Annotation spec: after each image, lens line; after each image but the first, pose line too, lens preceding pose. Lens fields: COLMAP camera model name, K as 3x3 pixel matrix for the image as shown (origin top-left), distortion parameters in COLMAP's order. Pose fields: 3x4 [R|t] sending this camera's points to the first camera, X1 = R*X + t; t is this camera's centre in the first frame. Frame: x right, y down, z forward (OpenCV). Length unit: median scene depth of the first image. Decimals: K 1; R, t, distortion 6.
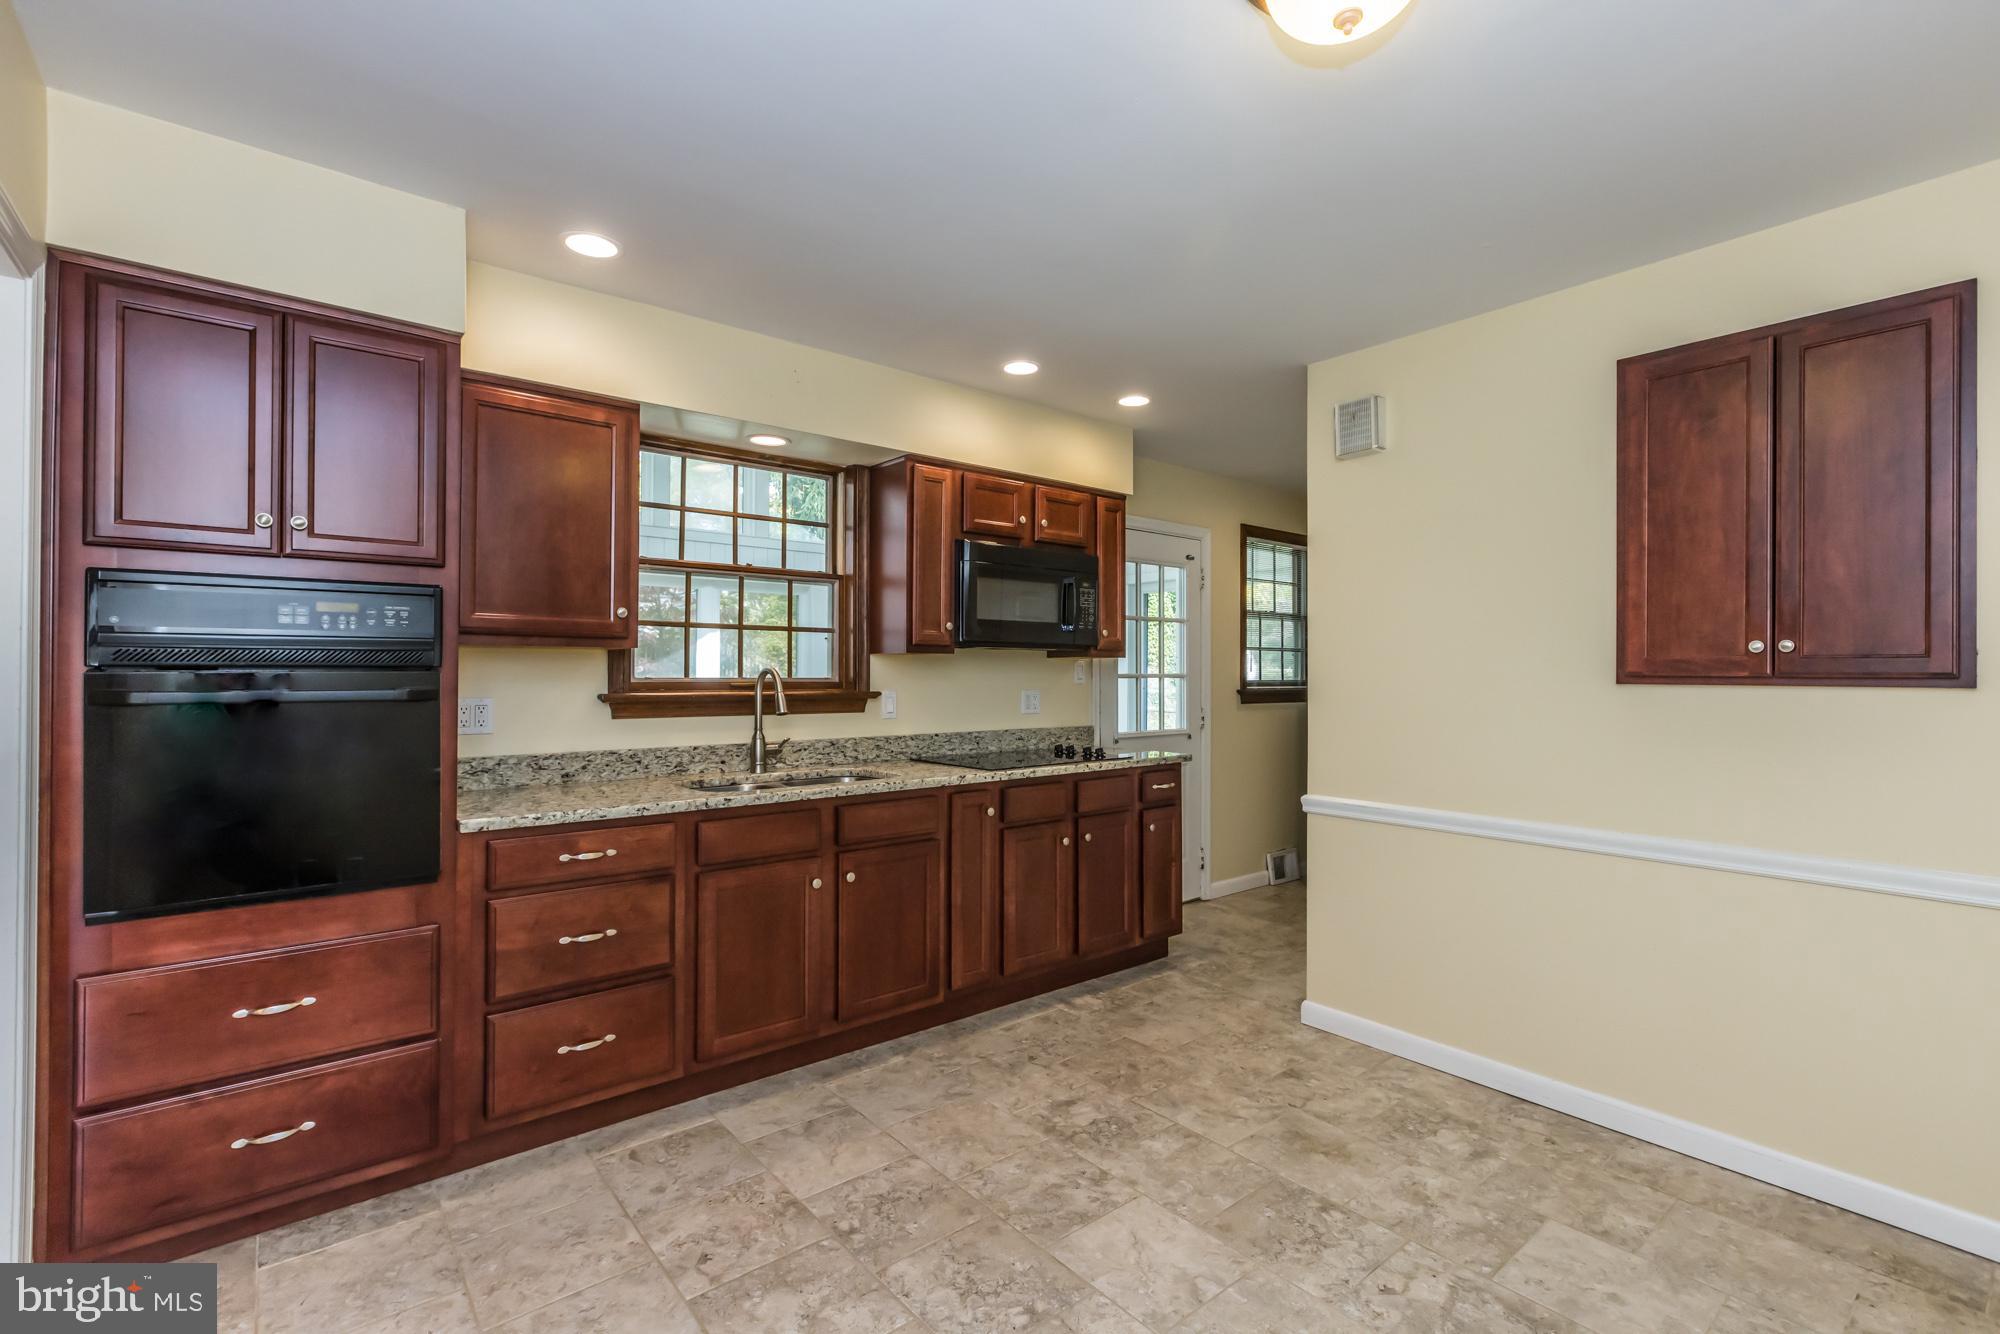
lens RADIAL K [[905.8, 0, 998.8], [0, 905.8, 664.9], [0, 0, 1]] dist [0.000377, 0.001519]
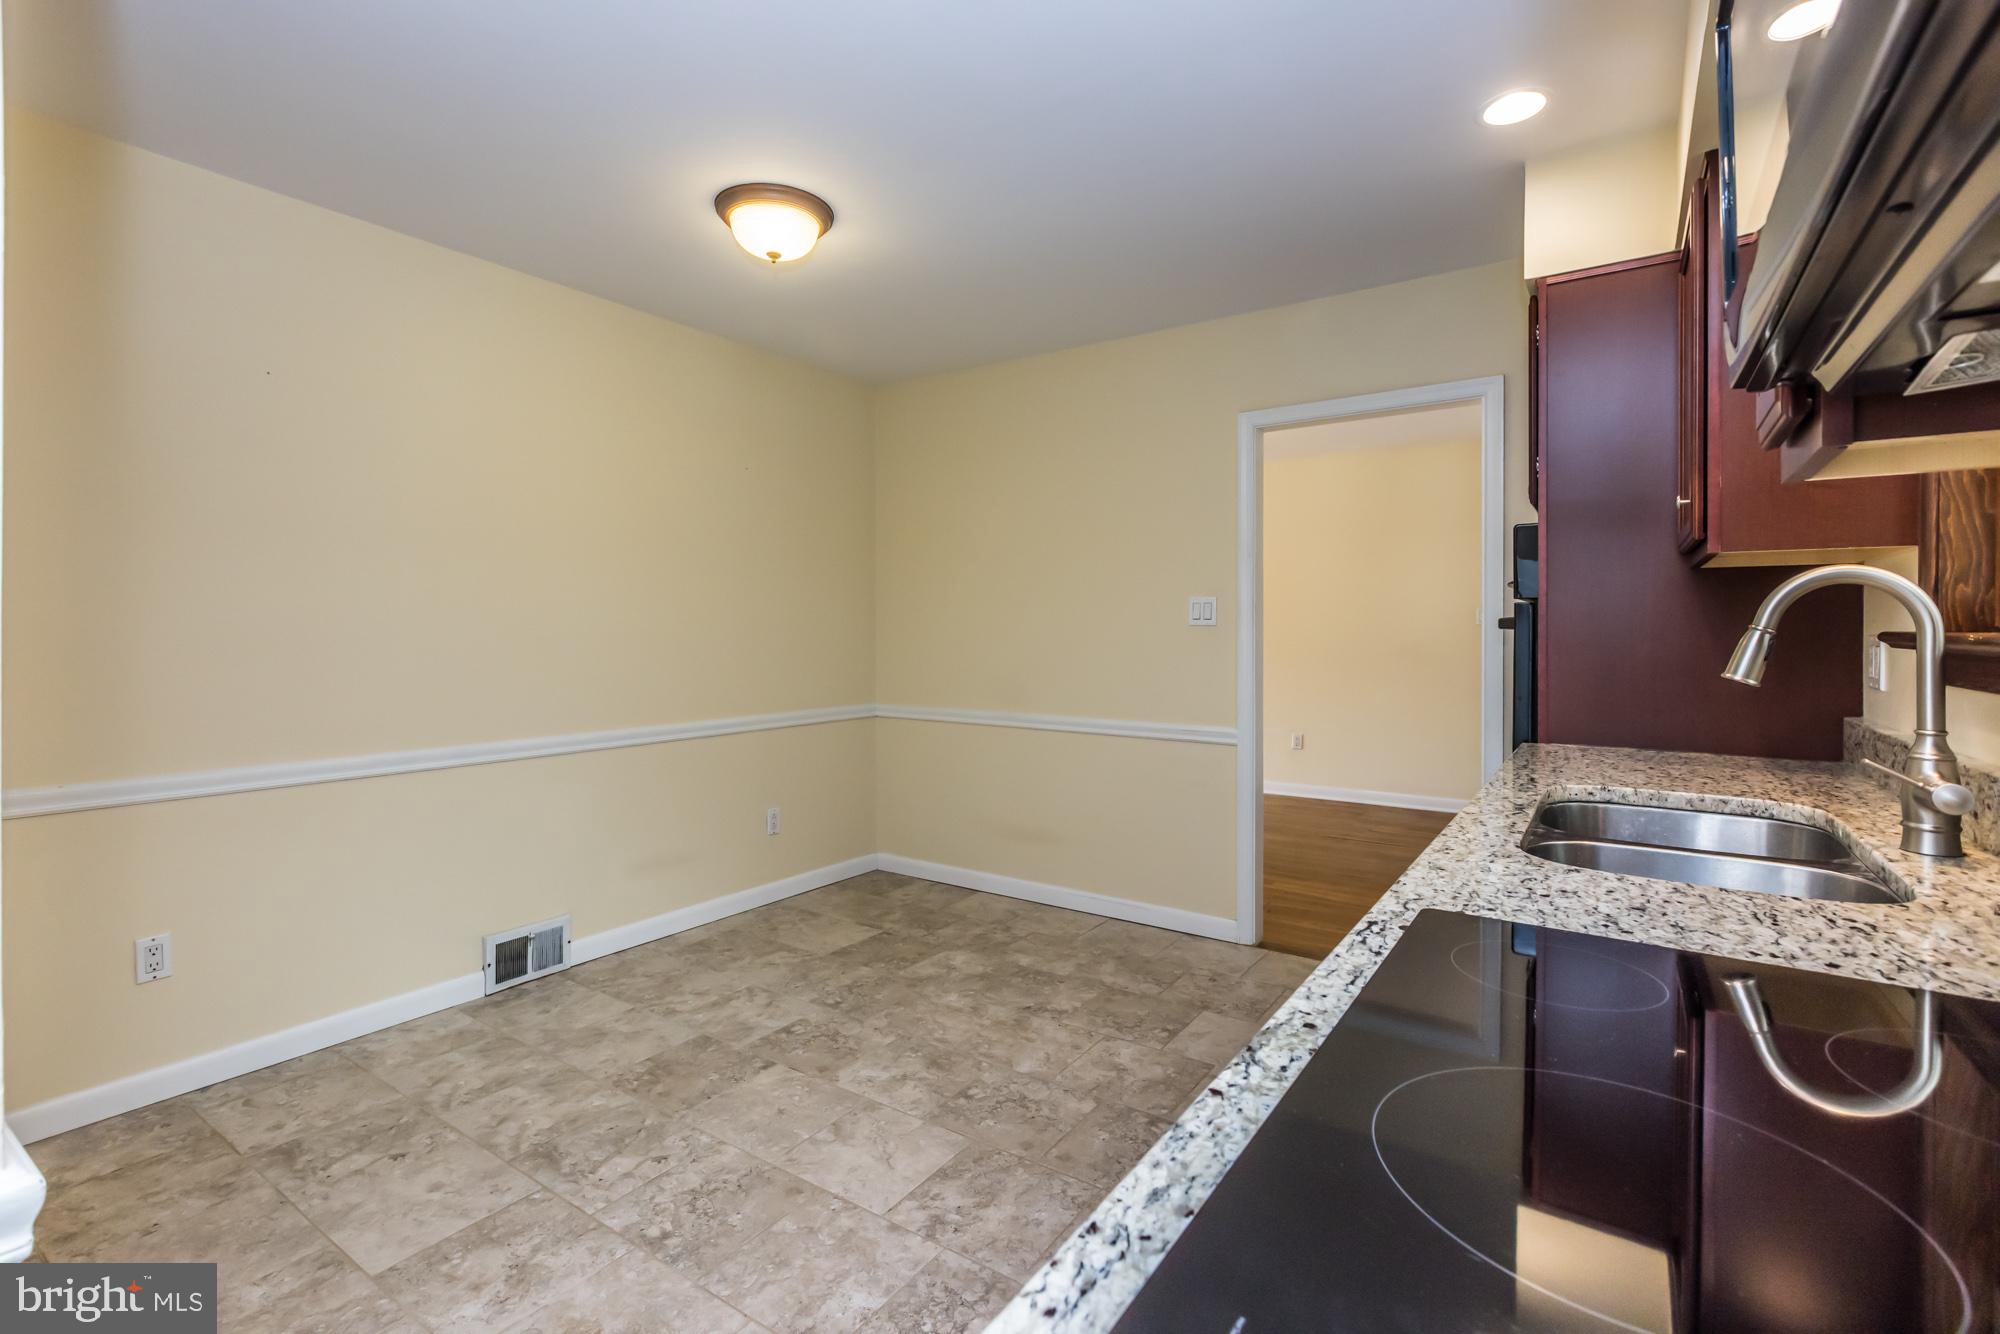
lens RADIAL K [[905.8, 0, 992.6], [0, 905.8, 649.4], [0, 0, 1]] dist [0.000377, 0.001519]
pose [[-0.961684, 0.003360, -0.274141, 0.295785], [-0.002675, 0.999762, 0.021635, 0.042116], [0.274148, 0.021540, -0.961446, 1.873217]]
